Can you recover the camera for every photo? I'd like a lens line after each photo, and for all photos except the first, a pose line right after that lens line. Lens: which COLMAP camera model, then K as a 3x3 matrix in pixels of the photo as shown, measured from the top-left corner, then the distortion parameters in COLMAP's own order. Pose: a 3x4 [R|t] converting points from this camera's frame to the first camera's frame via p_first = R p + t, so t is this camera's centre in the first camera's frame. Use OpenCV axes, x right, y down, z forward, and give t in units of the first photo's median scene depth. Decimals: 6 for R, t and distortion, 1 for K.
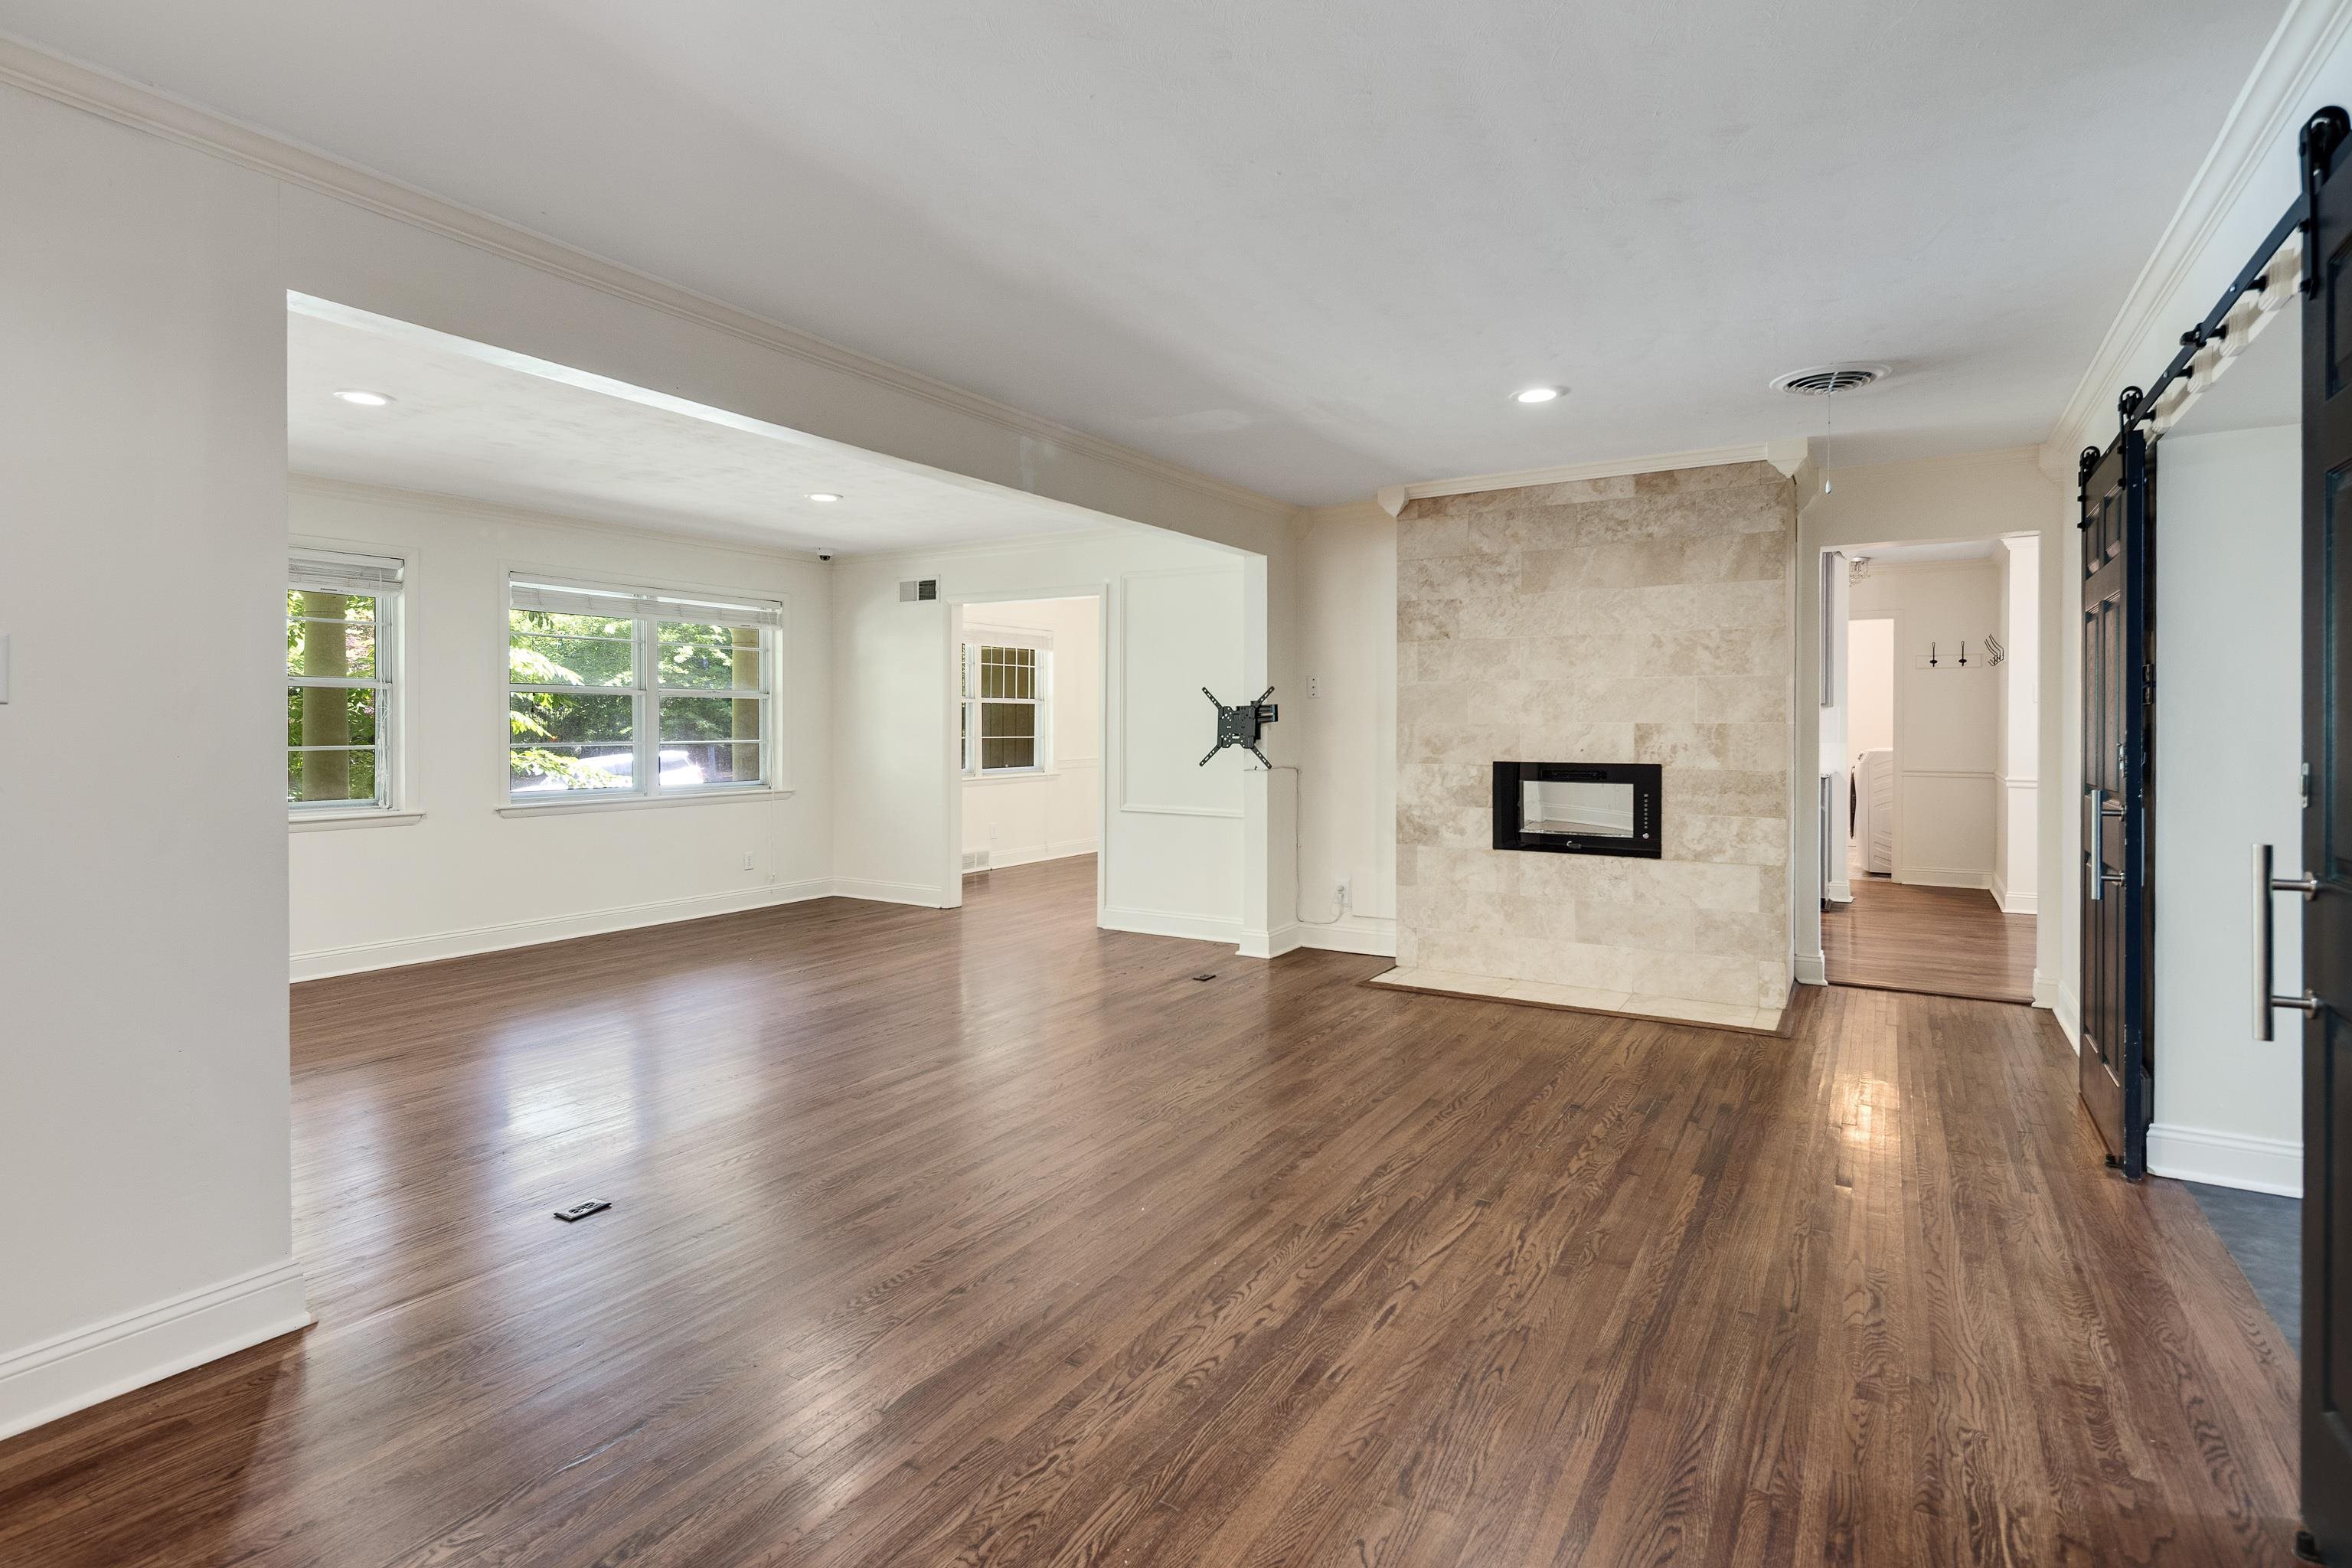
lens RADIAL K [[1148.9, 0, 1187.9], [0, 1148.9, 736.6], [0, 0, 1]] dist [-0.000959, -0.000084]
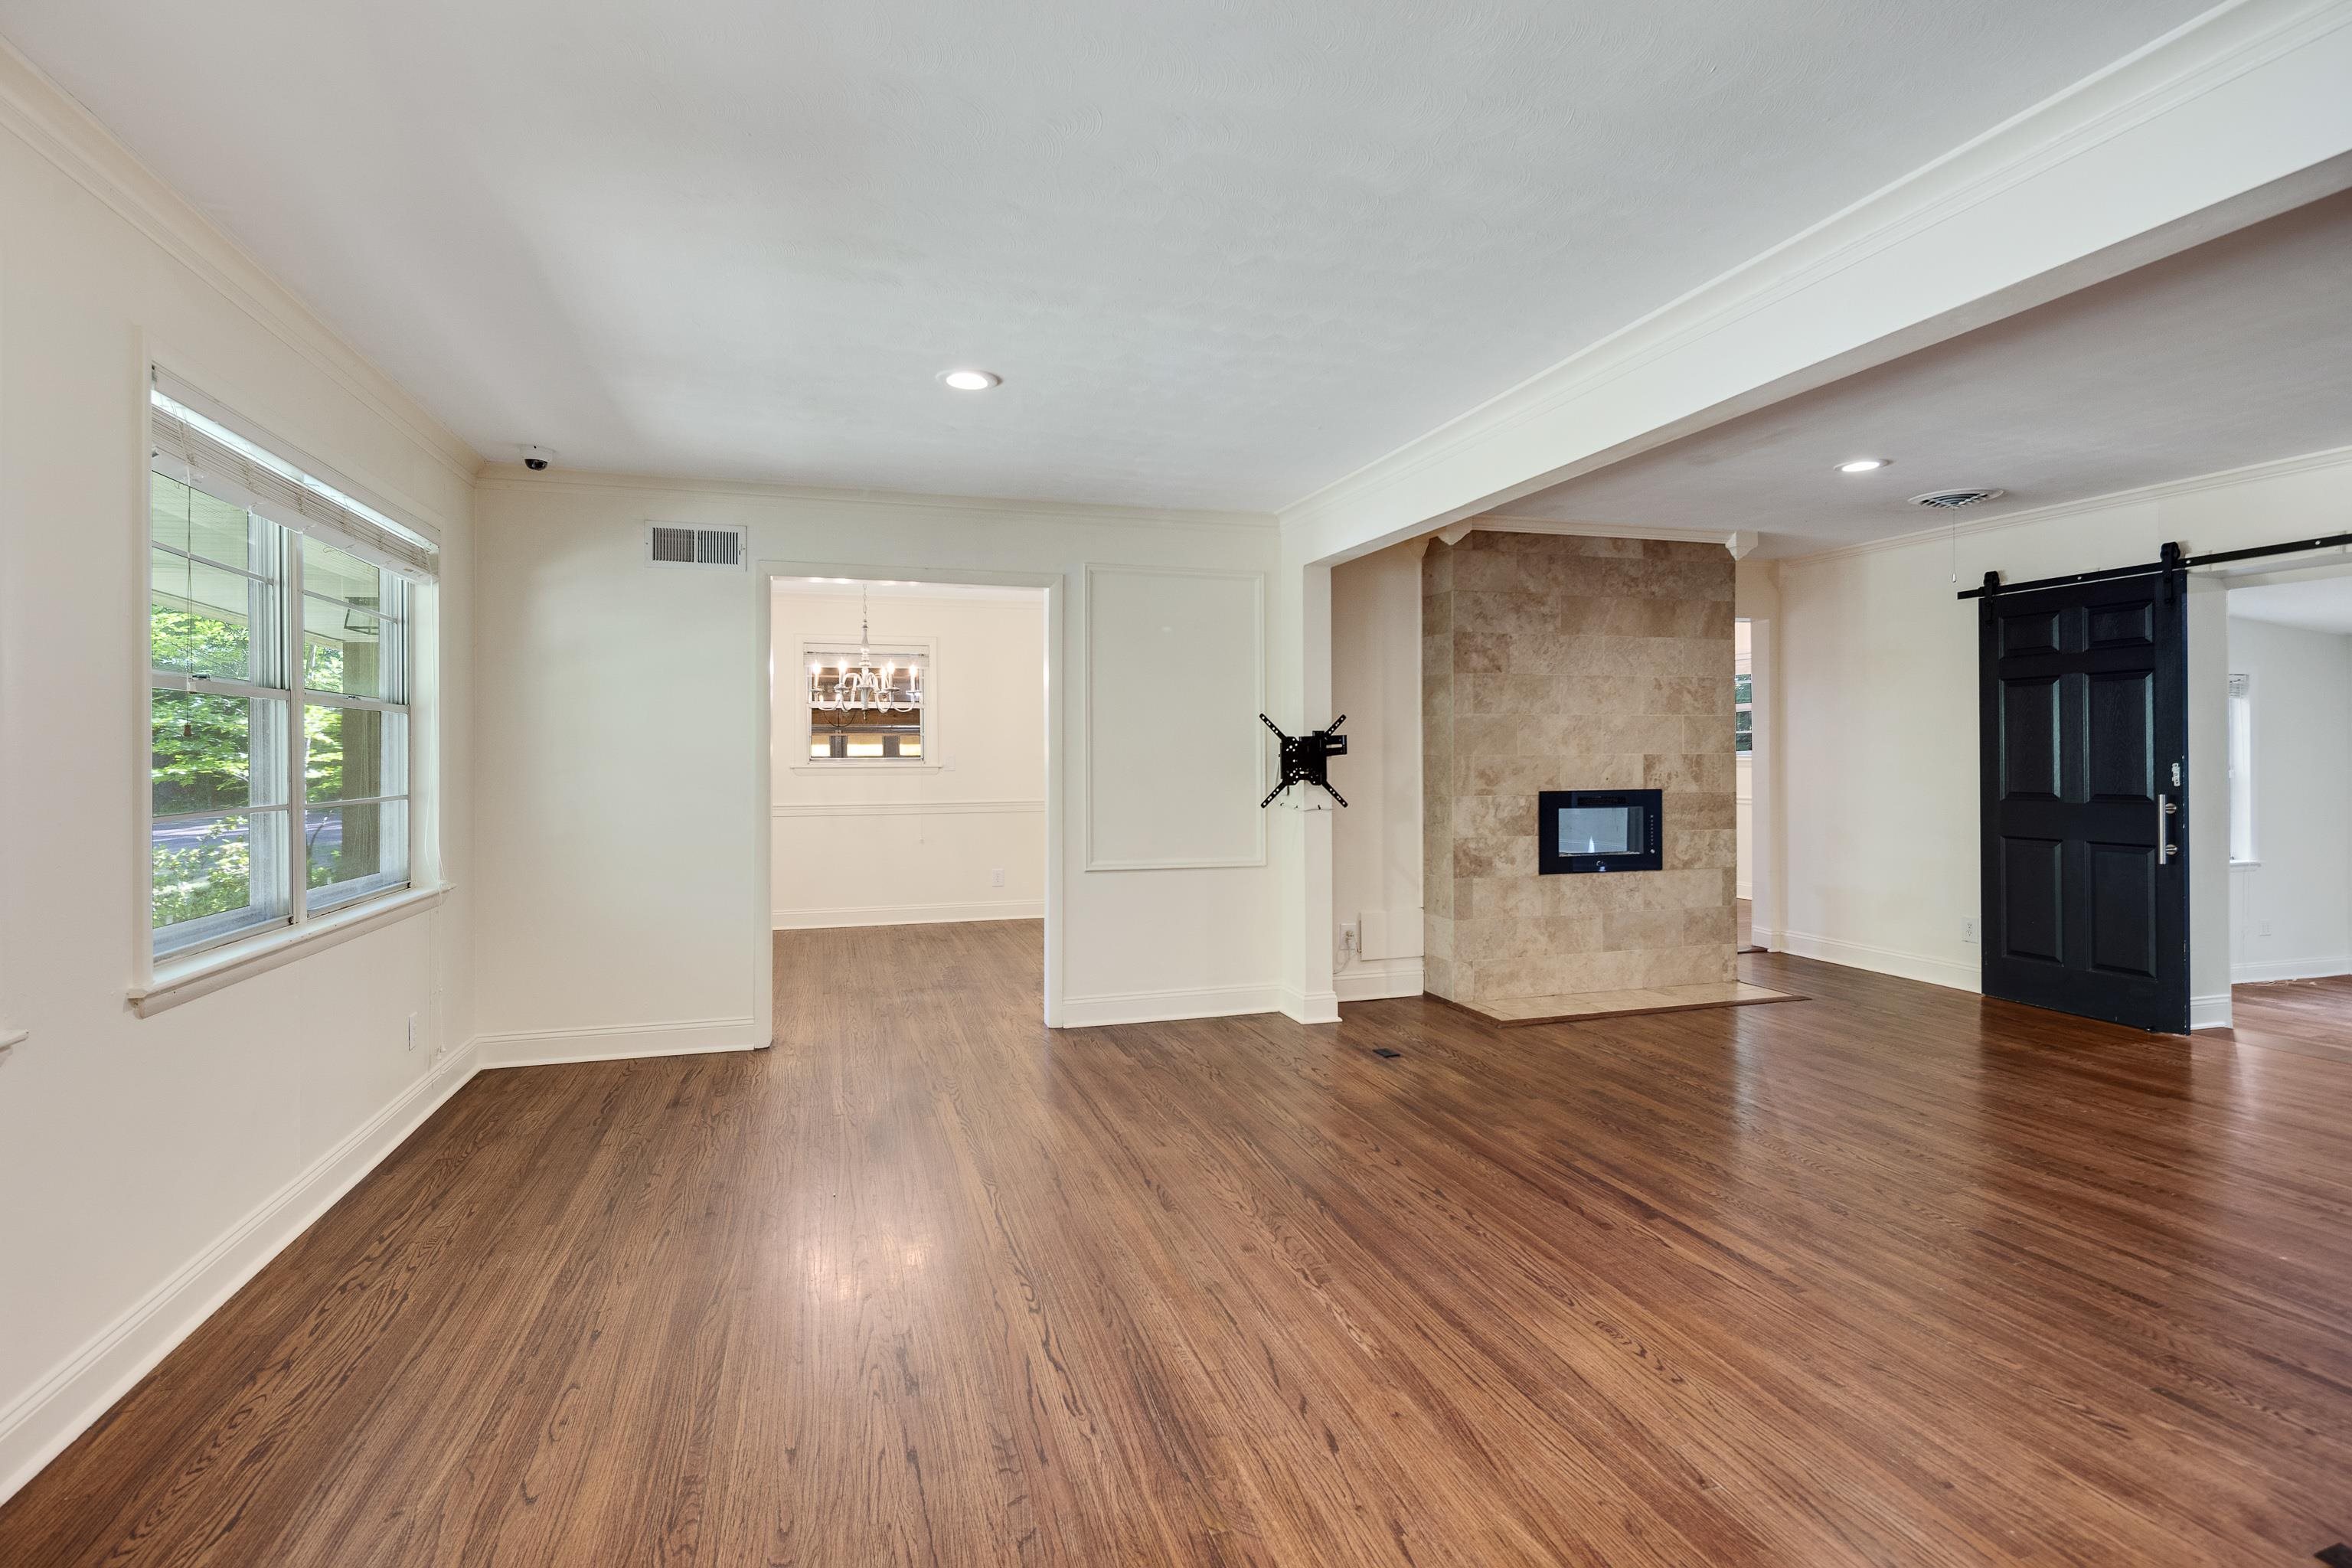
lens RADIAL K [[1148.9, 0, 1187.9], [0, 1148.9, 736.6], [0, 0, 1]] dist [-0.000959, -0.000084]
pose [[0.657539, 0.000219, 0.753420, -0.736831], [0.008046, 0.999941, -0.007313, -0.023296], [-0.753377, 0.010871, 0.657499, 0.549799]]
